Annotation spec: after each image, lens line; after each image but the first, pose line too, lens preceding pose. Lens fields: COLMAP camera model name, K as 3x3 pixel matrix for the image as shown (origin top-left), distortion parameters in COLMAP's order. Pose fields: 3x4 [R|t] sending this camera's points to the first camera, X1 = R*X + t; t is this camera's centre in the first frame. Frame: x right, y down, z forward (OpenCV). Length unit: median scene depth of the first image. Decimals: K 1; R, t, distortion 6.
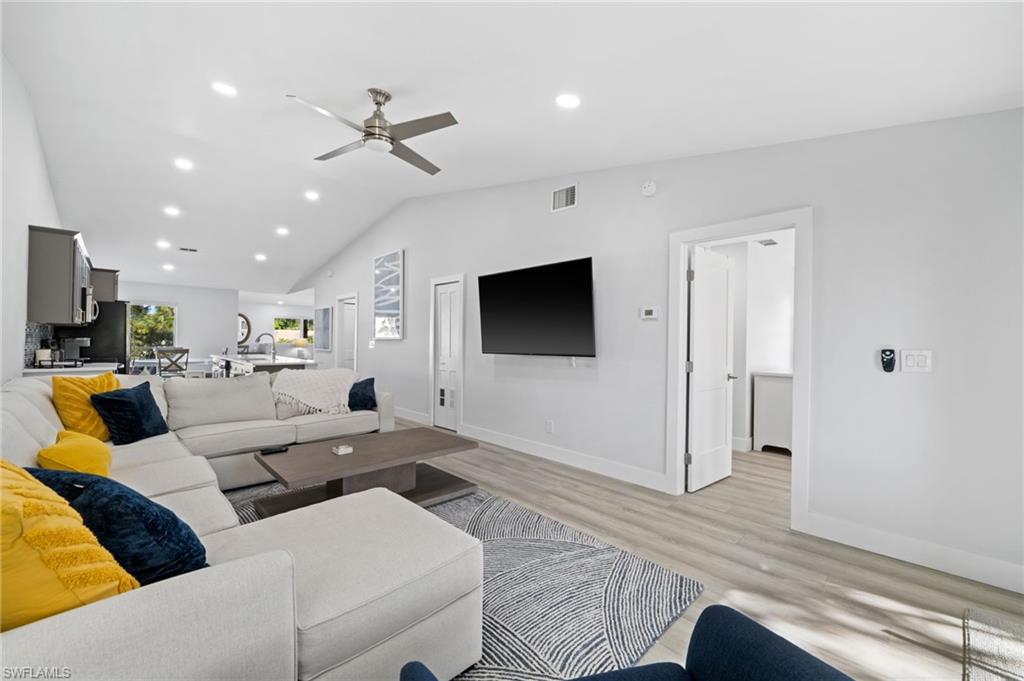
lens RADIAL K [[406.6, 0, 509.0], [0, 406.6, 341.1], [0, 0, 1]] dist [-0.002823, 0.000696]
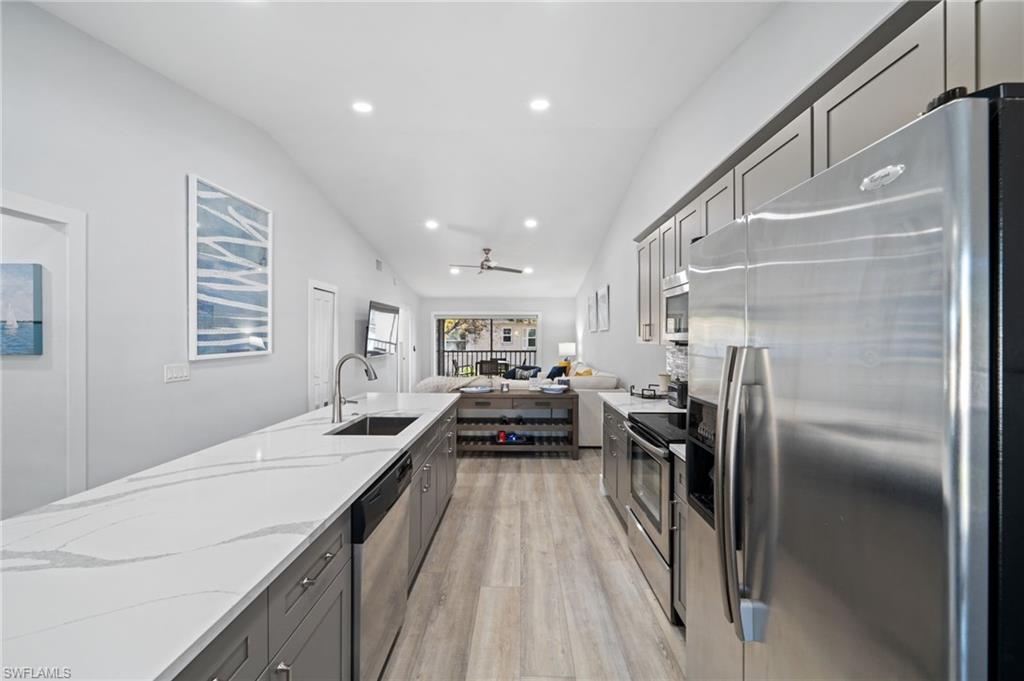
lens RADIAL K [[406.6, 0, 512.3], [0, 406.6, 337.5], [0, 0, 1]] dist [-0.002823, 0.000696]
pose [[-0.708474, -0.014902, 0.705580, -1.564808], [-0.012925, 0.999883, 0.008140, -0.064236], [-0.705619, -0.003352, -0.708584, 1.884136]]
